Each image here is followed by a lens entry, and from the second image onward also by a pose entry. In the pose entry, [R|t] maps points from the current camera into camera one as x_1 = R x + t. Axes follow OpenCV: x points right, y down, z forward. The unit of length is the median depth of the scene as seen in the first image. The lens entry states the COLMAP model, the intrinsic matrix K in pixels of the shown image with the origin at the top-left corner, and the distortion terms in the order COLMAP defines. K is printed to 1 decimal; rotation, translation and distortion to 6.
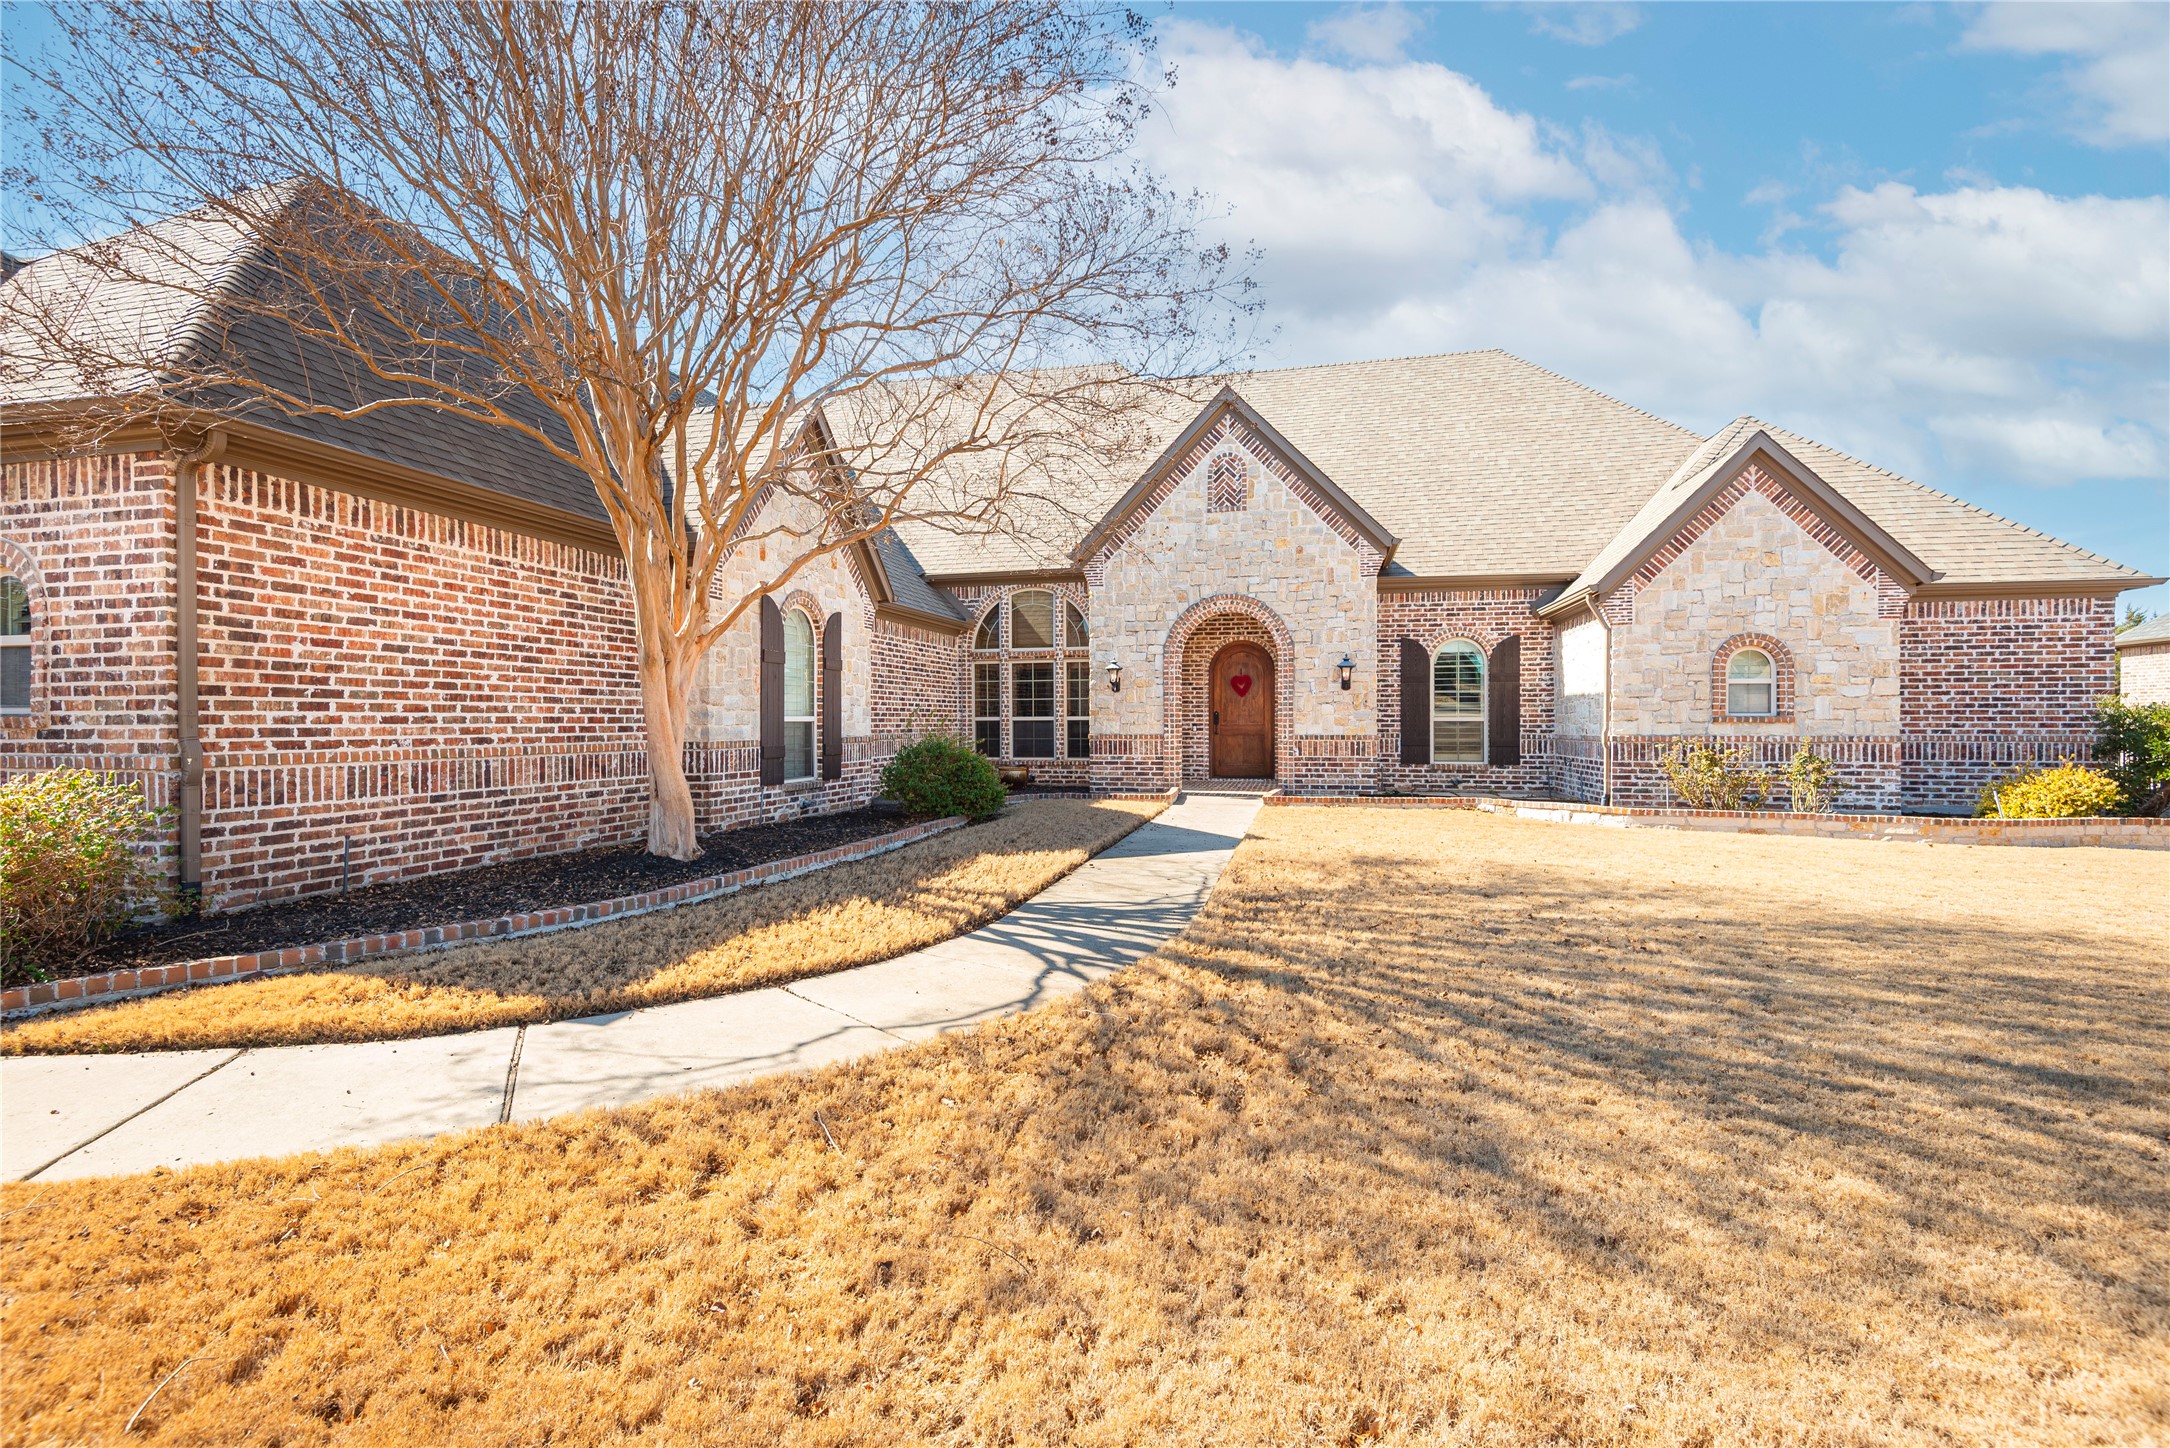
lens RADIAL K [[977.0, 0, 1084.1], [0, 977.0, 721.9], [0, 0, 1]] dist [0.046754, -0.036915]
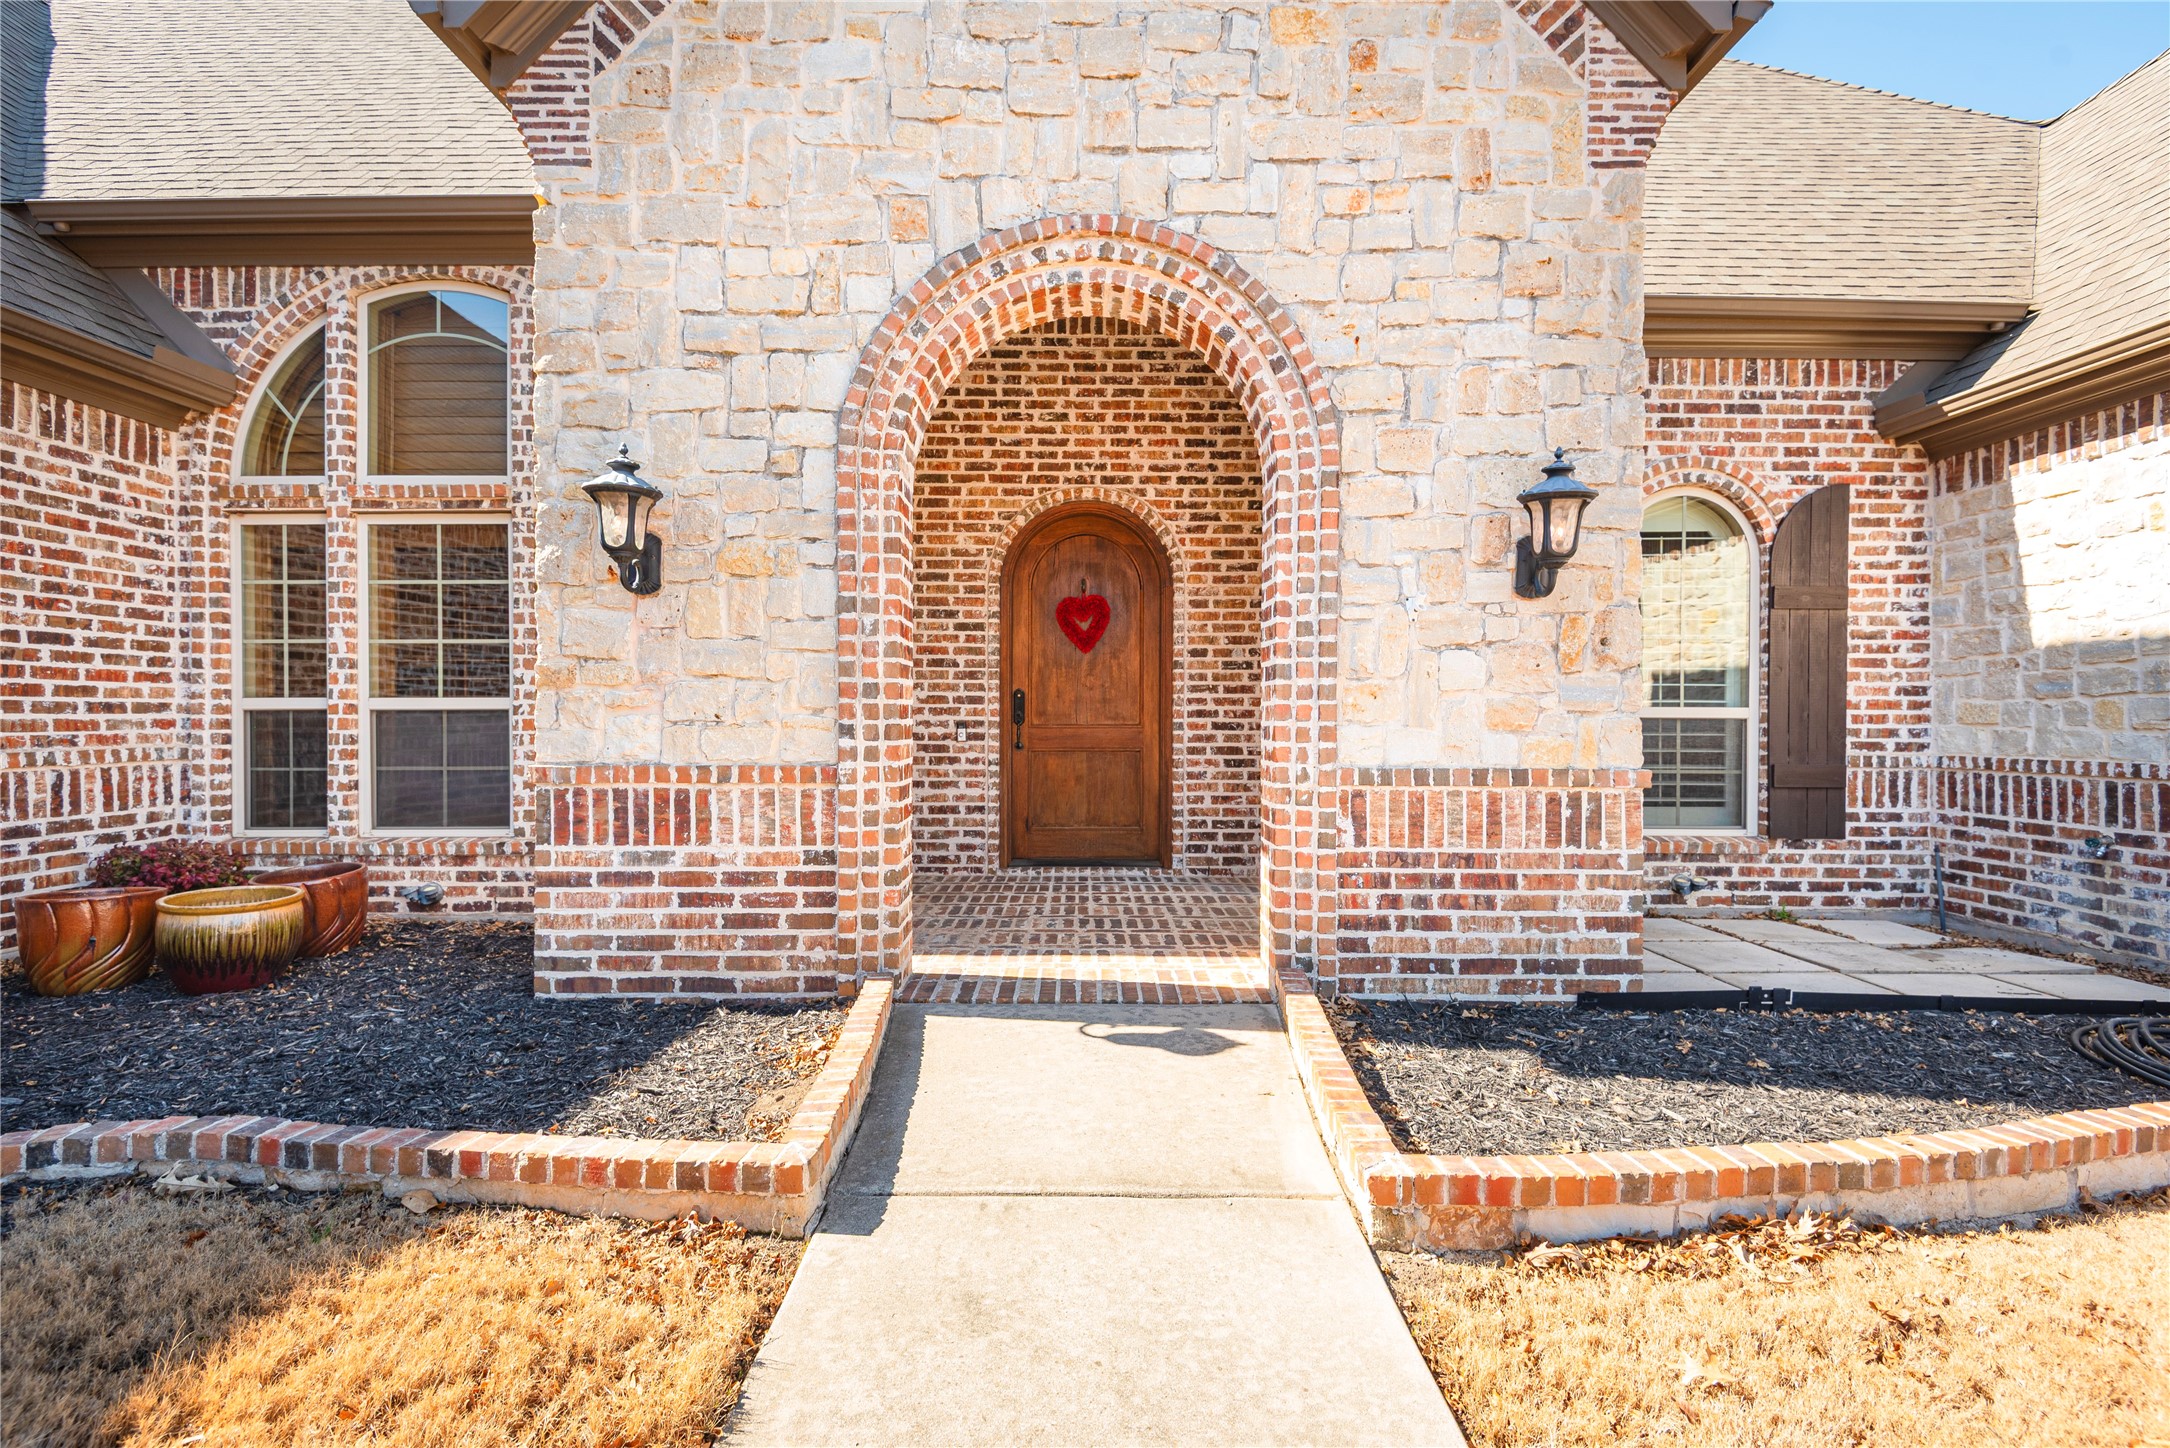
lens RADIAL K [[977.0, 0, 1084.1], [0, 977.0, 721.9], [0, 0, 1]] dist [0.046754, -0.036915]
pose [[0.972672, 0.004065, 0.232146, 0.073635], [-0.004961, 0.999982, 0.003278, 0.000457], [-0.232129, -0.004340, 0.972675, 0.640854]]
